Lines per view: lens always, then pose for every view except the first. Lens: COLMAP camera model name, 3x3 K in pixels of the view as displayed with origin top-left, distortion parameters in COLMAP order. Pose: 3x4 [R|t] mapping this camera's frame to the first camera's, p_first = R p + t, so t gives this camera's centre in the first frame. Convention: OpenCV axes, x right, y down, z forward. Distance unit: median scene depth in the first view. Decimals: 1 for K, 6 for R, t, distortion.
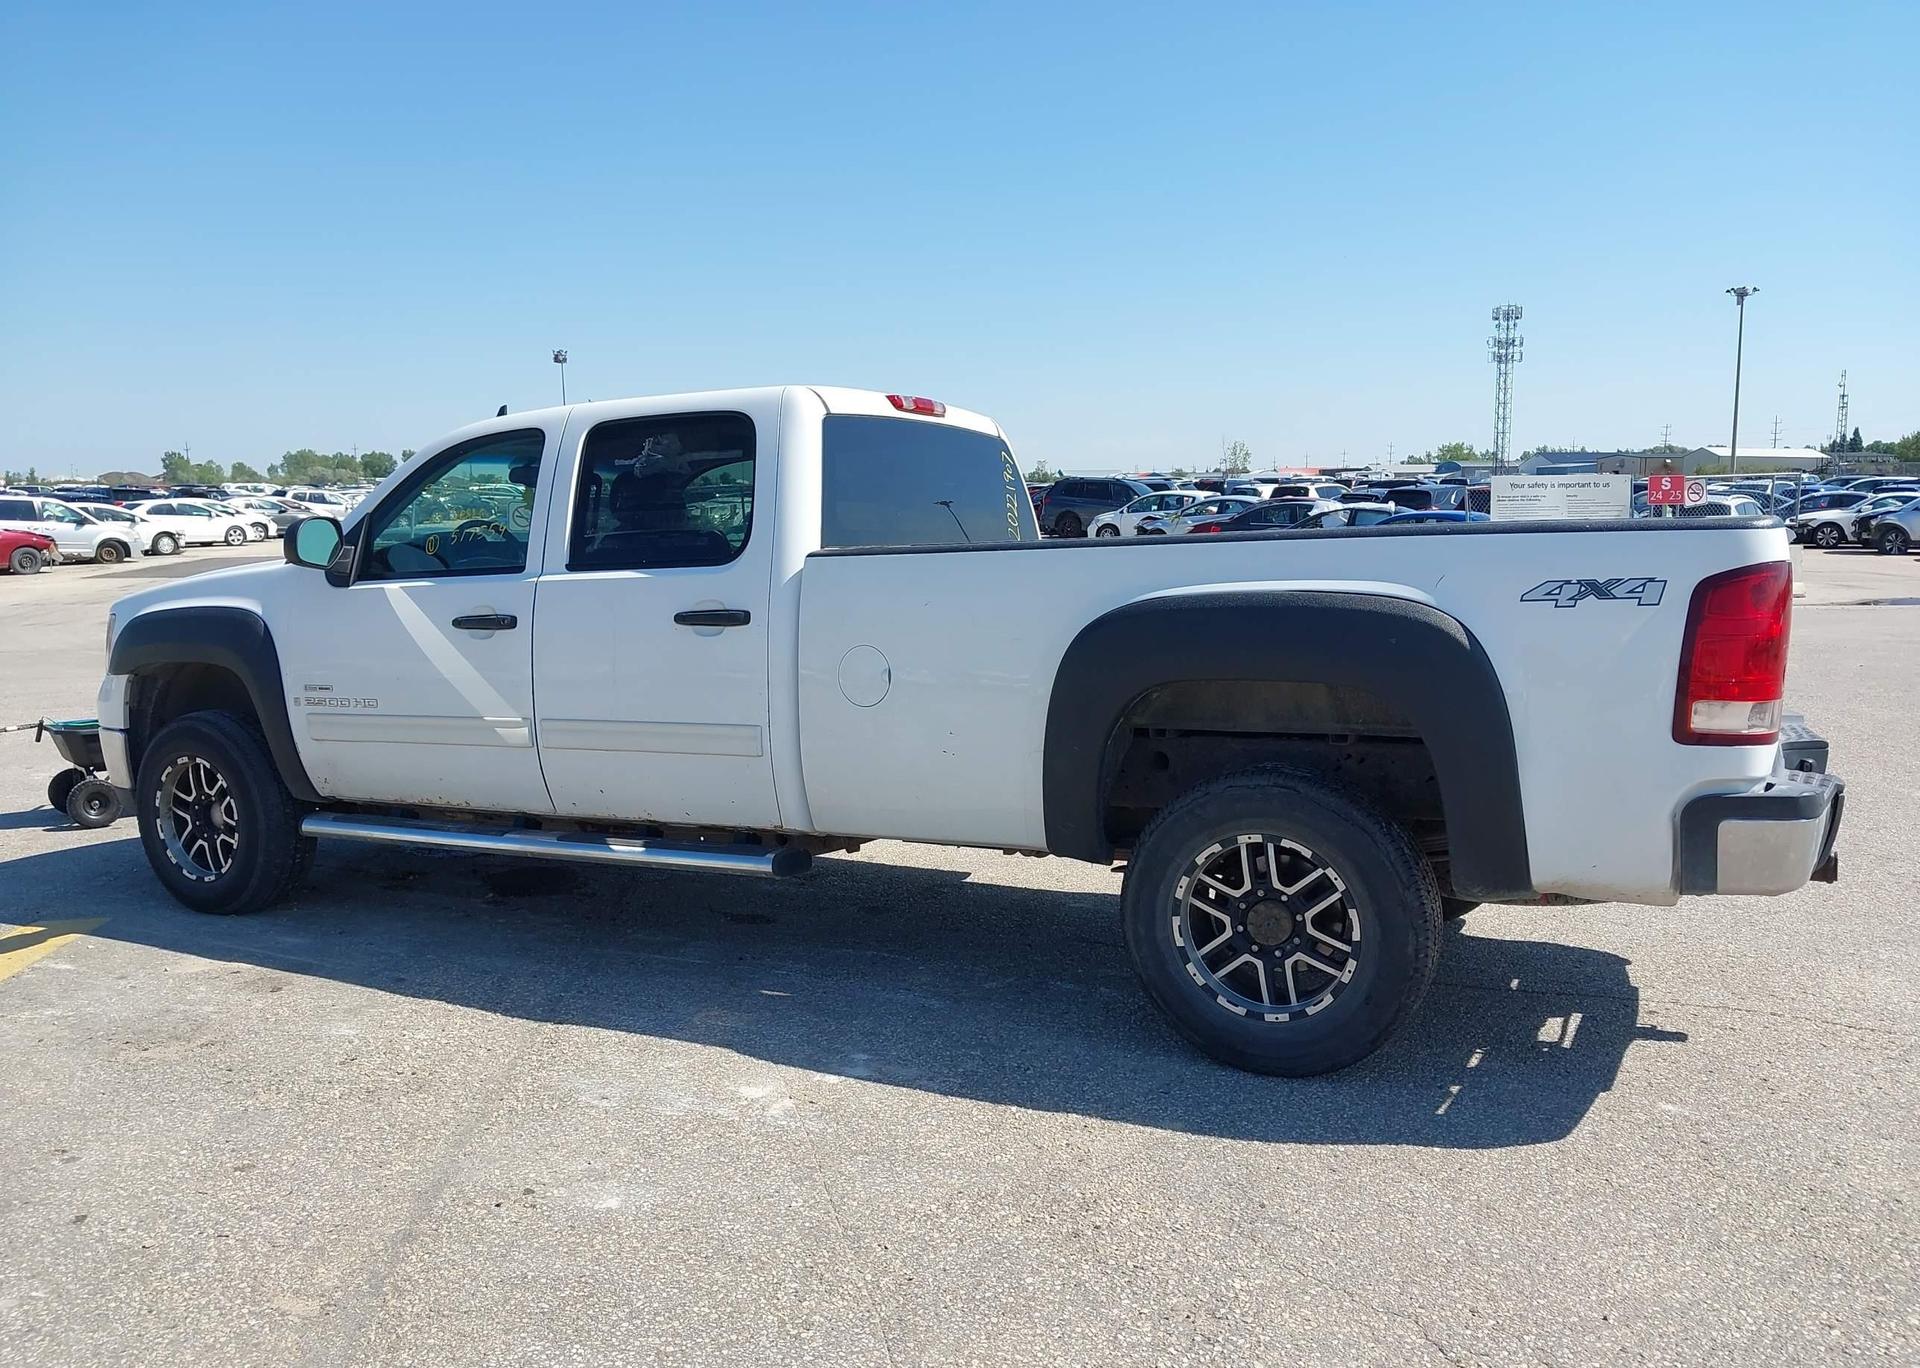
lens RADIAL K [[1538.1, 0, 940.3], [0, 1538.1, 703.6], [0, 0, 1]] dist [0.049037, -0.064293]
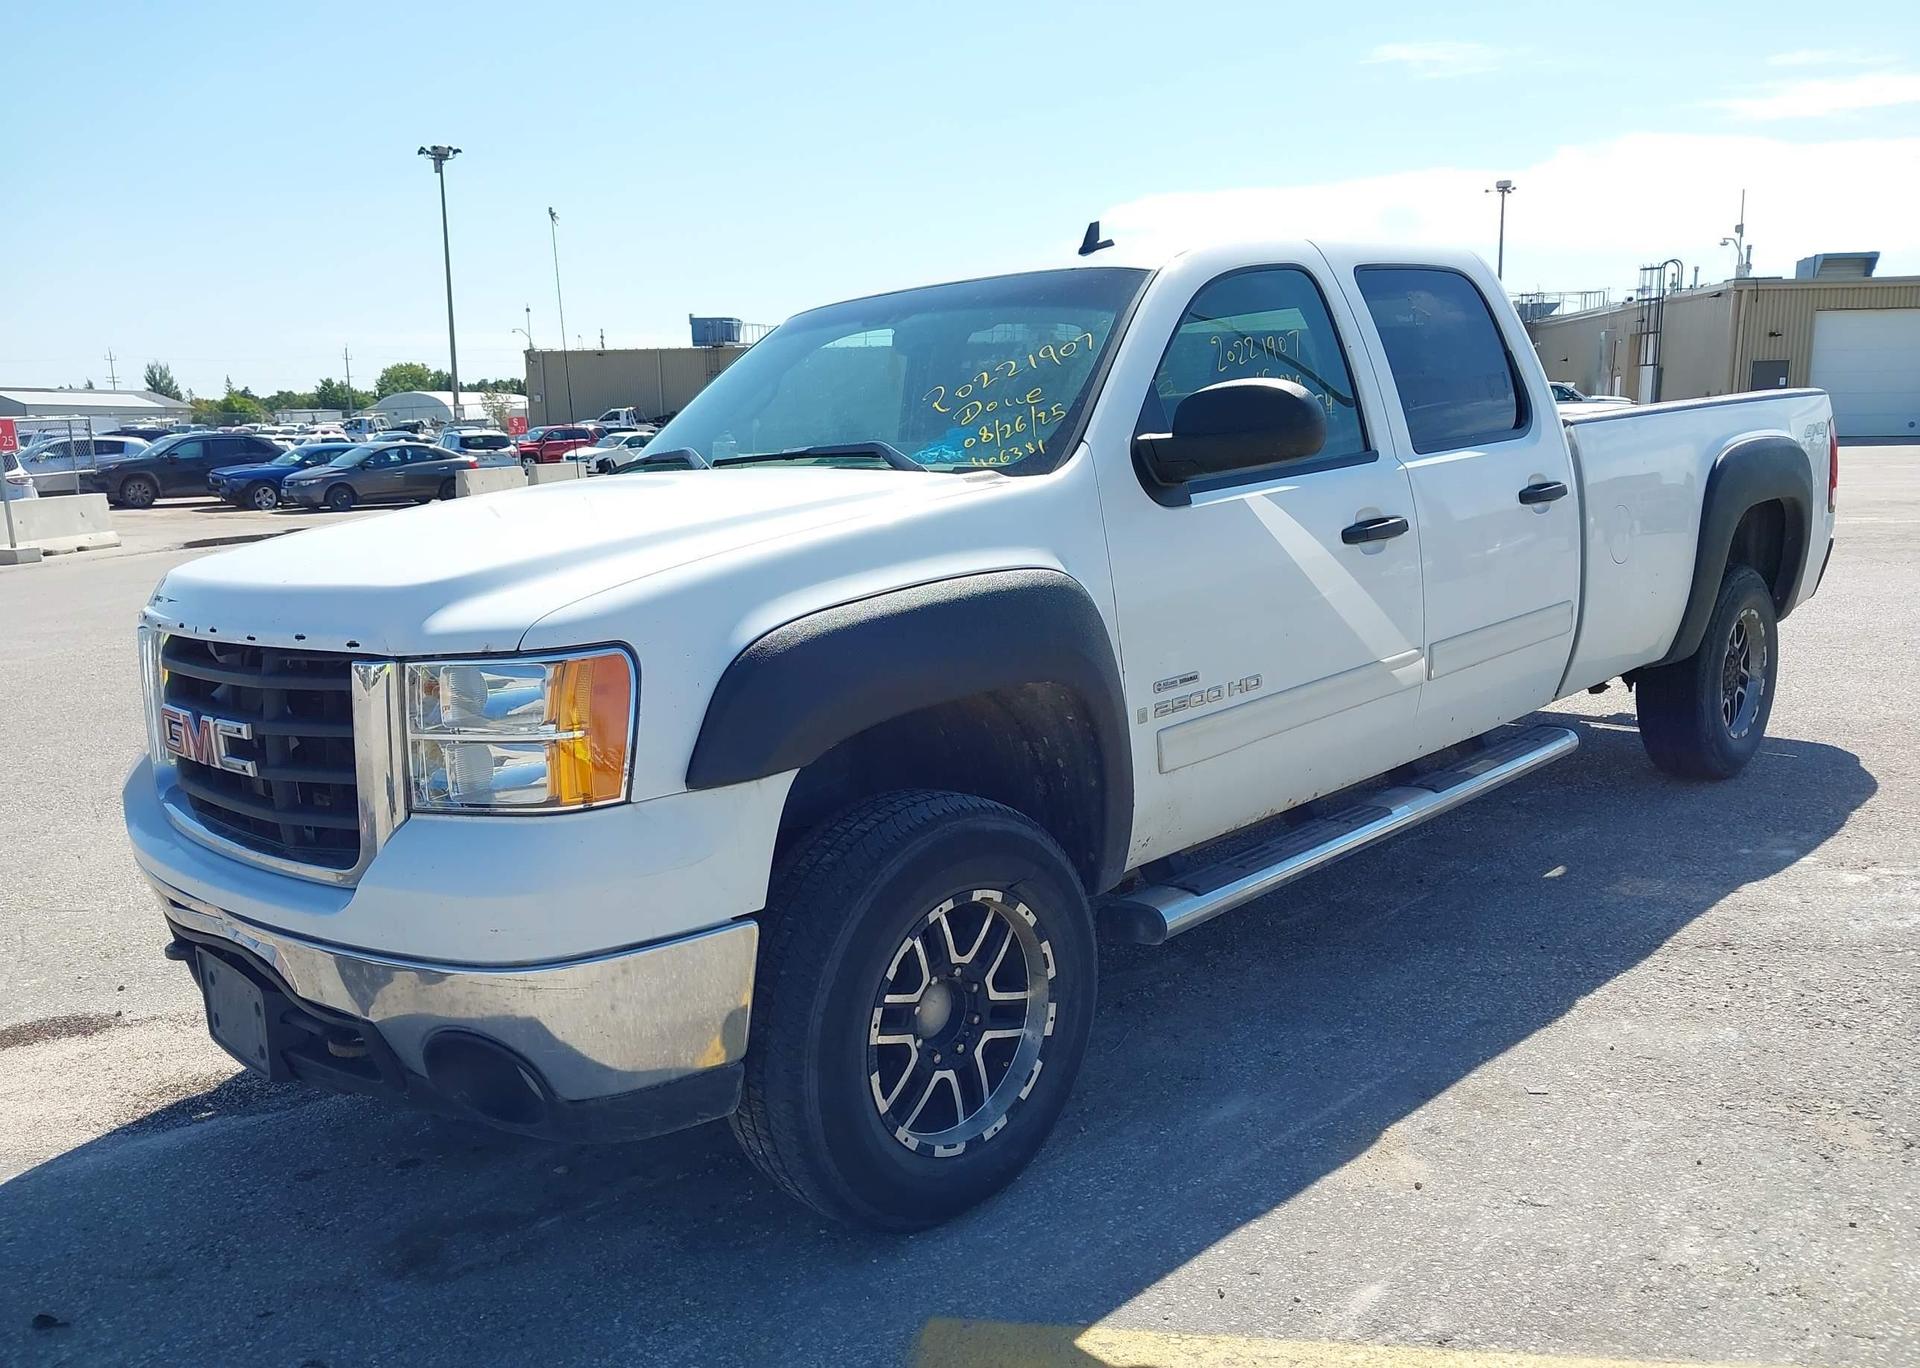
lens RADIAL K [[1538.1, 0, 940.3], [0, 1538.1, 703.6], [0, 0, 1]] dist [0.049037, -0.064293]
pose [[0.283866, -0.169432, 0.943776, -1.048883], [0.149480, 0.980050, 0.130985, -0.097991], [-0.947141, 0.103894, 0.303529, 0.976057]]
